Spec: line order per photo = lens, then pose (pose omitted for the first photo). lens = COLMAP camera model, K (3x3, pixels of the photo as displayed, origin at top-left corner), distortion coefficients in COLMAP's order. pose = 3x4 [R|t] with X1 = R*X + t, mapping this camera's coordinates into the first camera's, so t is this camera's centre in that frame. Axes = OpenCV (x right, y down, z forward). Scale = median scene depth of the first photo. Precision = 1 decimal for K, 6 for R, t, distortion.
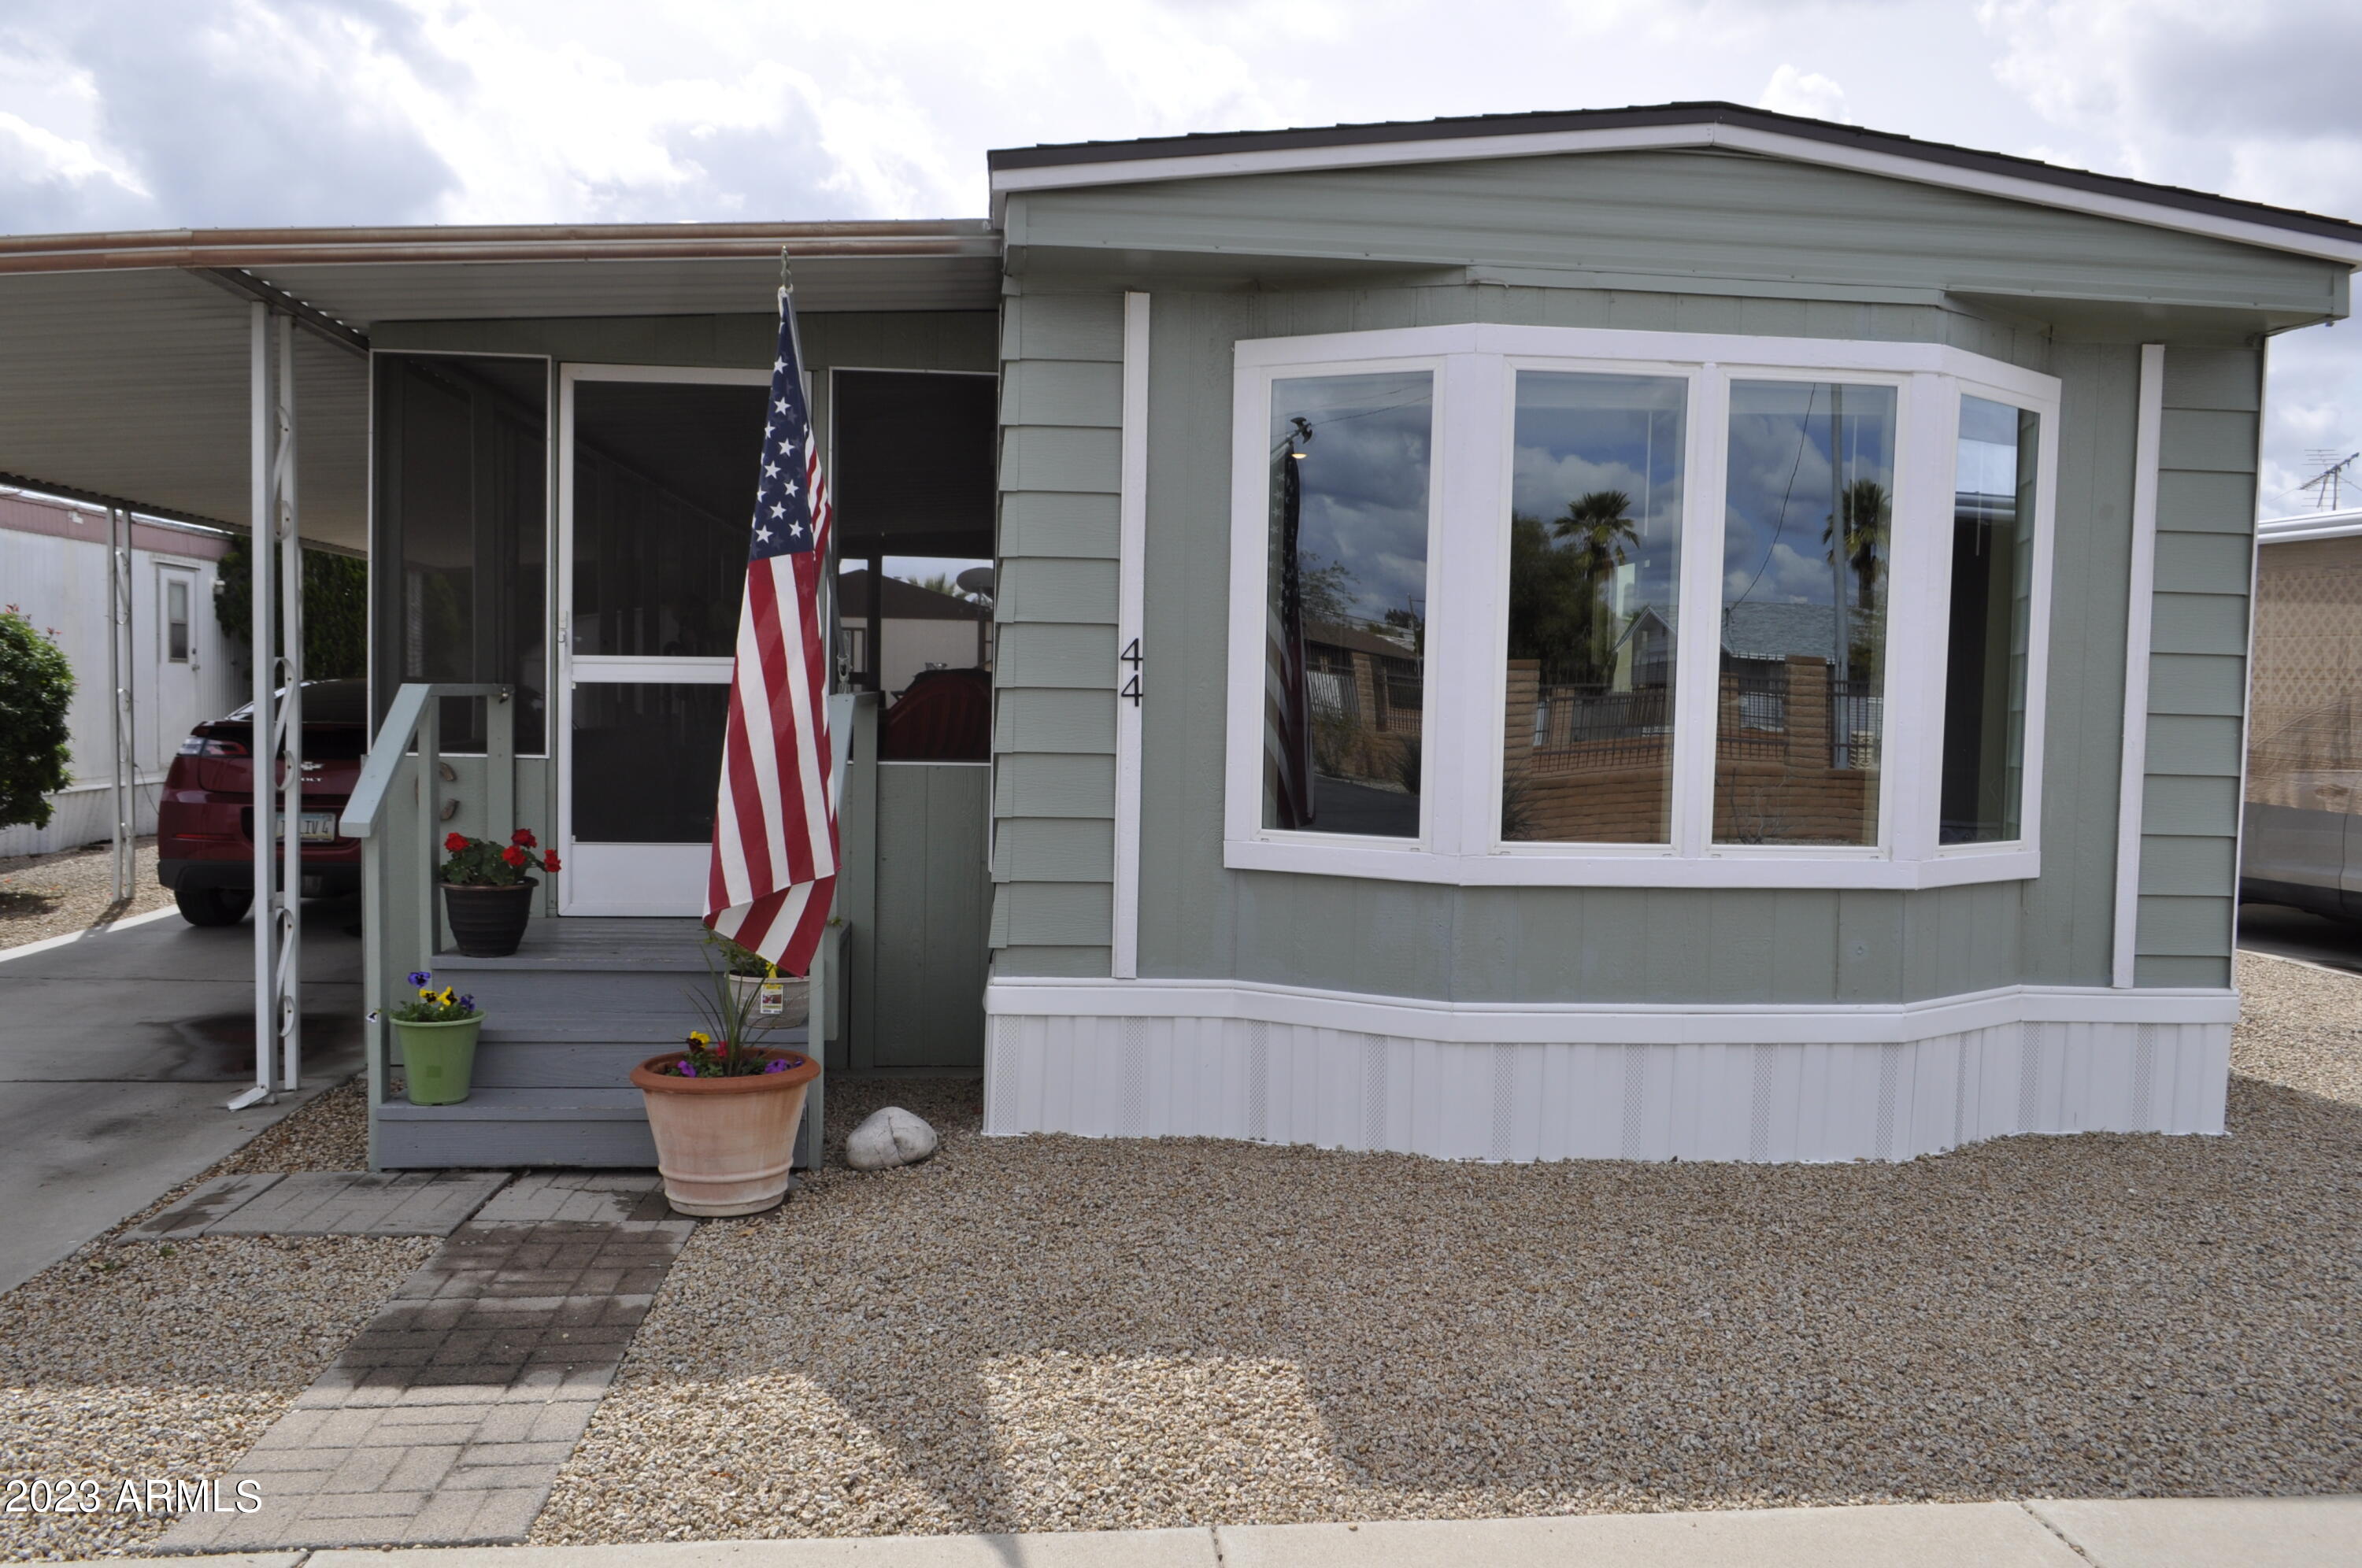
lens RADIAL K [[1837.9, 0, 1199.5], [0, 1837.9, 790.1], [0, 0, 1]] dist [-0.013852, 0.004490]
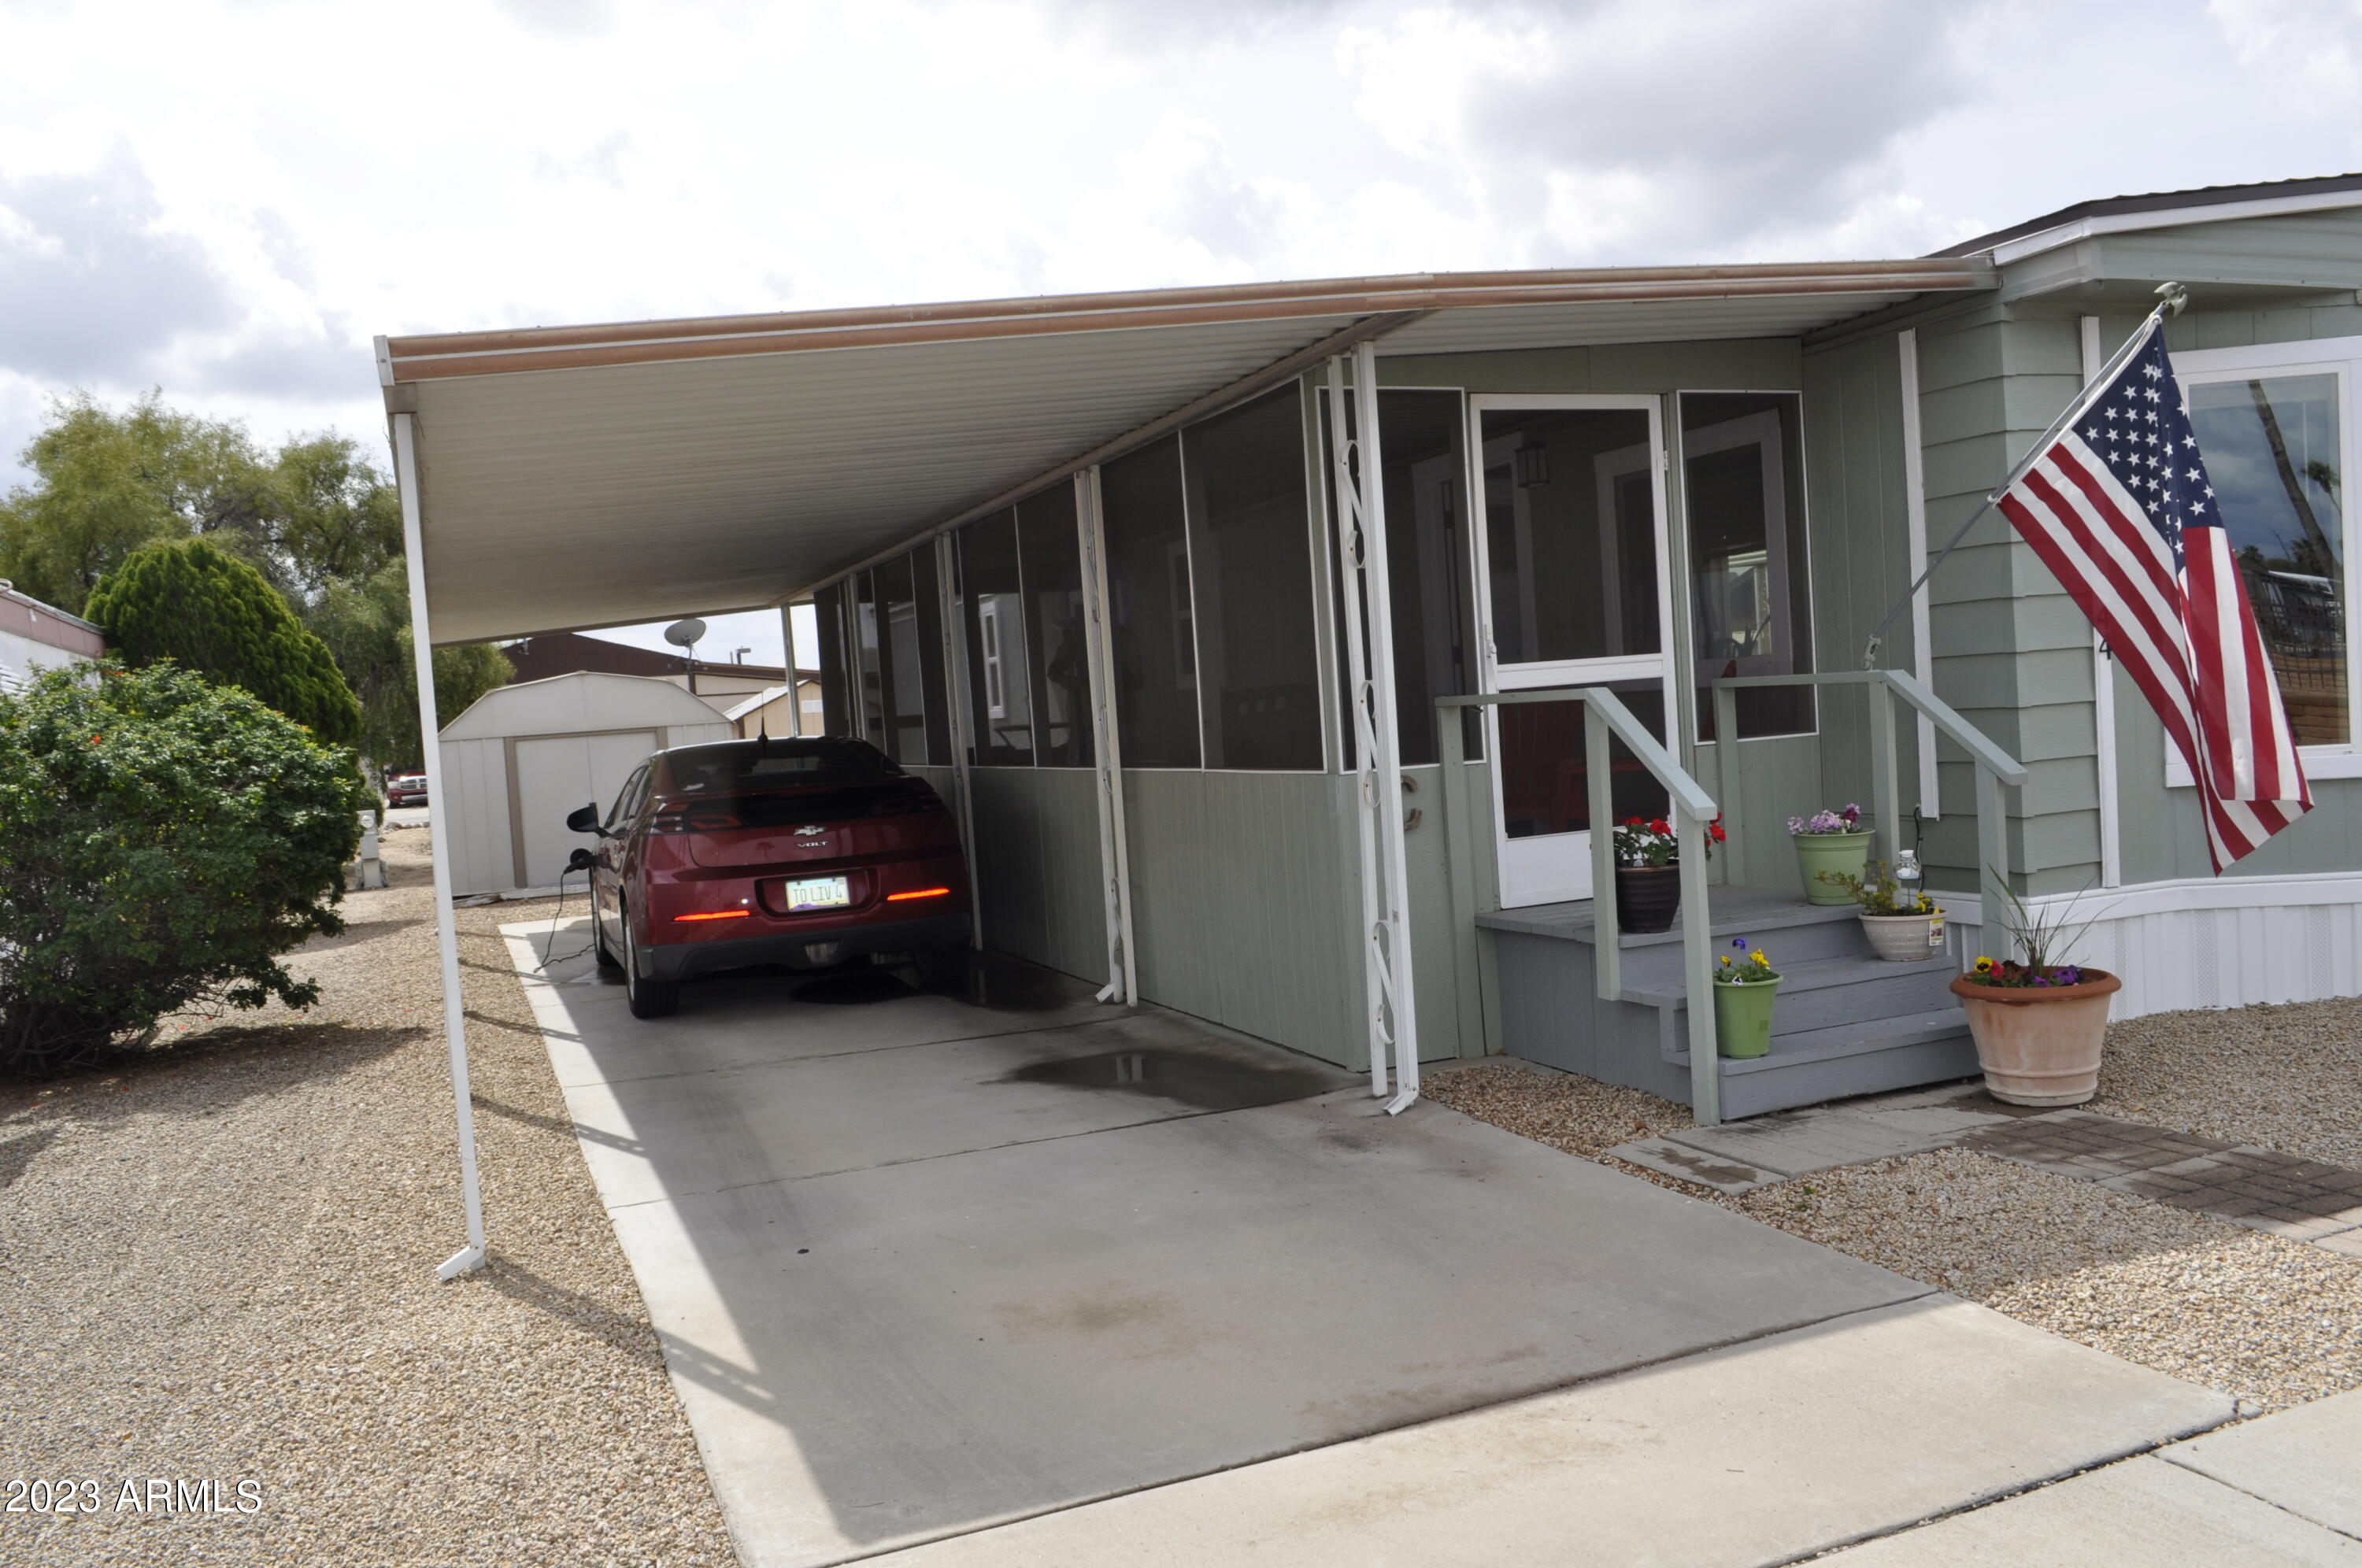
lens RADIAL K [[1837.9, 0, 1199.5], [0, 1837.9, 790.1], [0, 0, 1]] dist [-0.013852, 0.004490]
pose [[0.952154, -0.097320, 0.289710, -1.071128], [0.101839, 0.994801, -0.000526, -0.023033], [-0.288152, 0.030004, 0.957114, 0.031281]]
